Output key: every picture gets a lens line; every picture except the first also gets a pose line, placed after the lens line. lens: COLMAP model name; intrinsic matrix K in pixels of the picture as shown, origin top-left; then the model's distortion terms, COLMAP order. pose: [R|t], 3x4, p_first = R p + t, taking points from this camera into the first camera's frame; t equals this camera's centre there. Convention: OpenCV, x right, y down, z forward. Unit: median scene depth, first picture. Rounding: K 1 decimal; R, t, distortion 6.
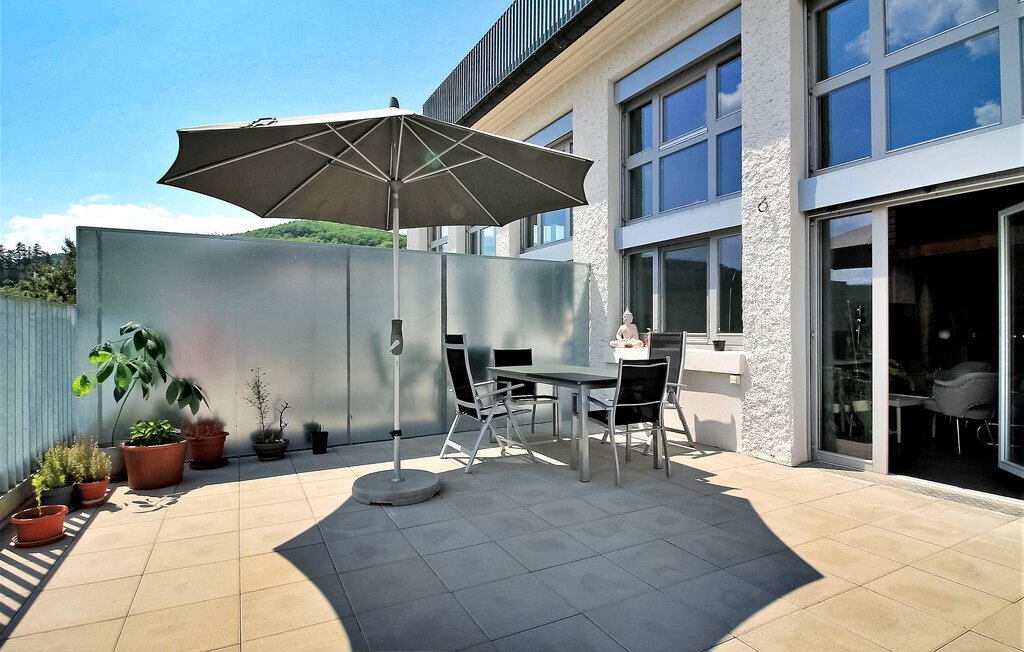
lens RADIAL K [[514.2, 0, 513.5], [0, 514.2, 327.4], [0, 0, 1]] dist [-0.006384, -0.001314]
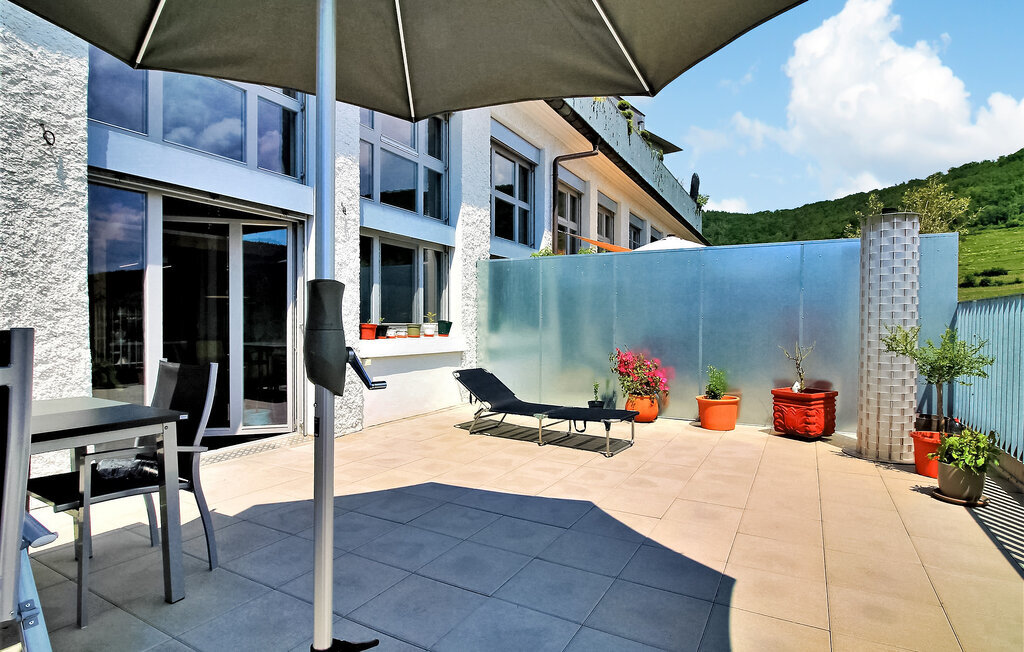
lens RADIAL K [[514.2, 0, 519.3], [0, 514.2, 327.2], [0, 0, 1]] dist [-0.006384, -0.001314]
pose [[-0.533583, -0.016423, 0.845588, -0.528860], [-0.014128, 0.999845, 0.010503, 0.001923], [-0.845630, -0.006342, -0.533732, 1.026152]]
